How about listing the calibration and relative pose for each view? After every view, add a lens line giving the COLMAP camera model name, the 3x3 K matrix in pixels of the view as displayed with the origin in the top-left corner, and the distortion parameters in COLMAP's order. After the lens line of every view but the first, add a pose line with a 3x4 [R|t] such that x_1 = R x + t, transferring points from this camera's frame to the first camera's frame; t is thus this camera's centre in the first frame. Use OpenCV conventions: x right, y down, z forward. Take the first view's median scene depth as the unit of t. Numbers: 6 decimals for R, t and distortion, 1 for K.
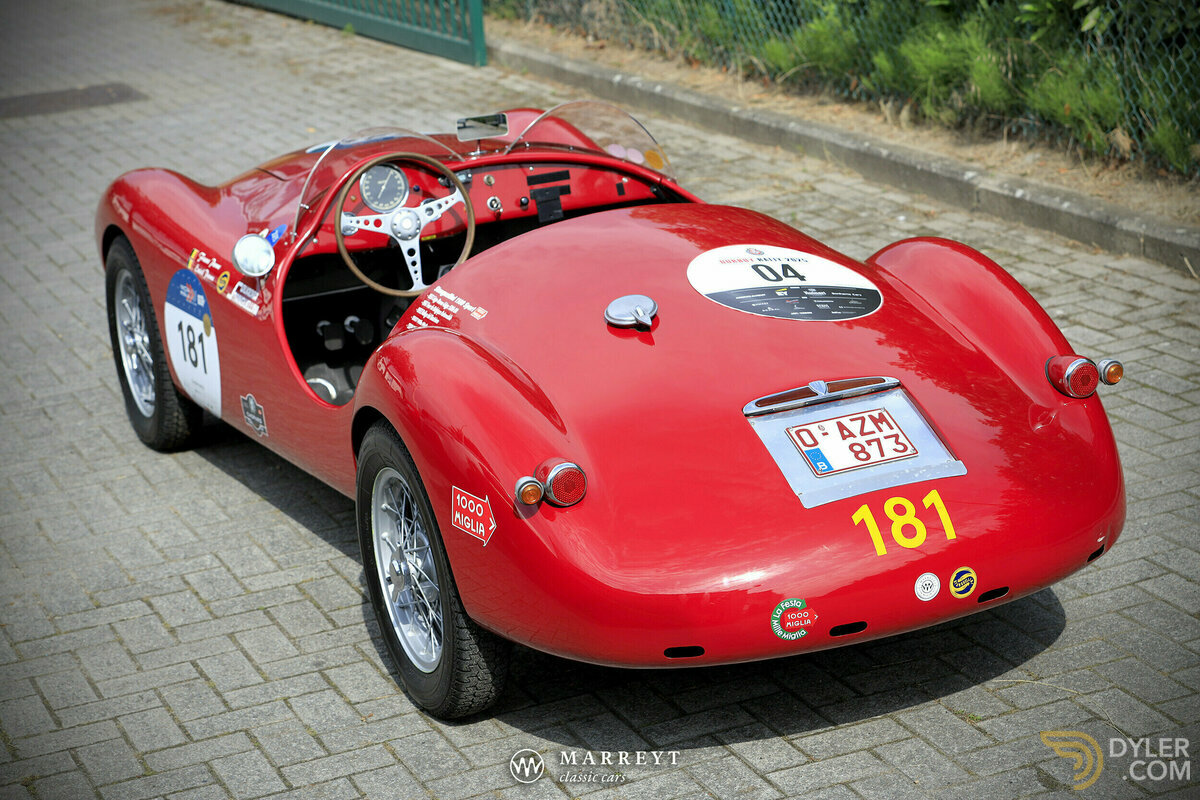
lens RADIAL K [[2517.5, 0, 600.0], [0, 2517.5, 400.0], [0, 0, 1]] dist [0.021779, 0.073601]
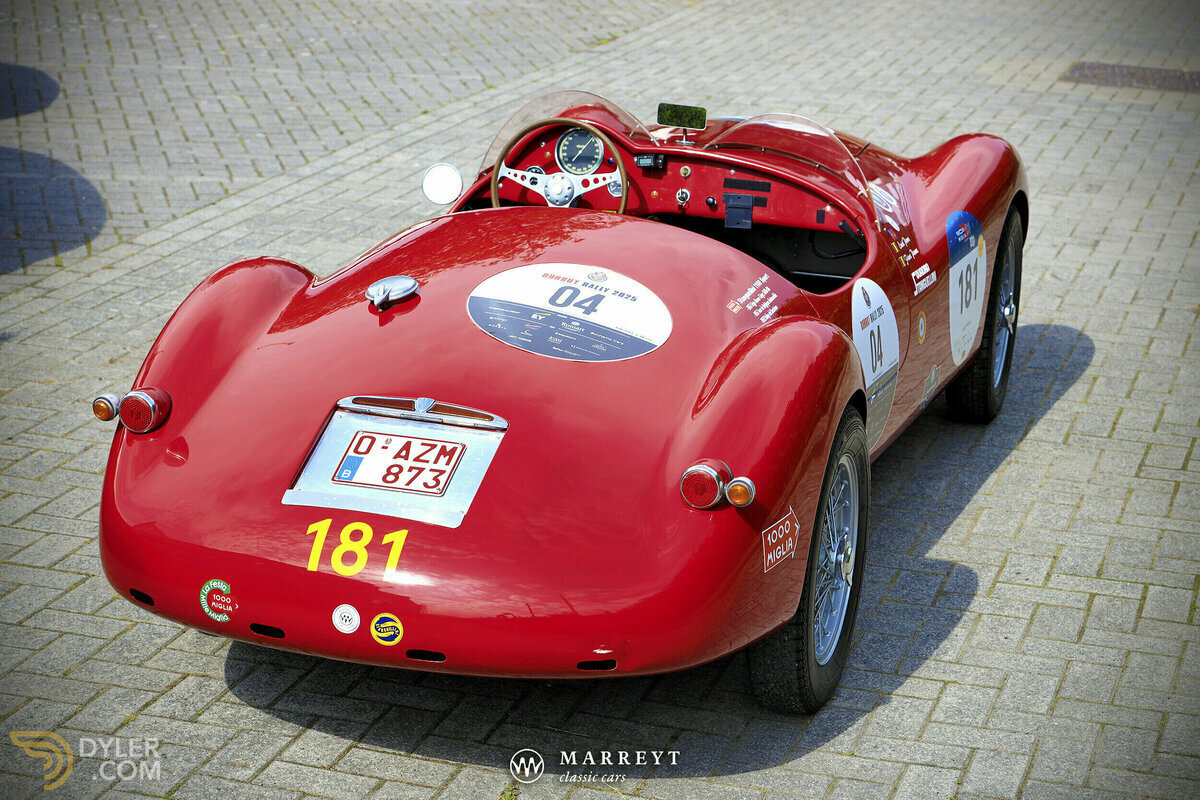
lens RADIAL K [[2594.1, 0, 600.0], [0, 2594.1, 400.0], [0, 0, 1]] dist [0.028223, 0.028311]
pose [[0.763606, 0.283726, -0.580004, 0.717830], [-0.278787, 0.955113, 0.100182, -0.125679], [0.582394, 0.085198, 0.808430, 0.233808]]
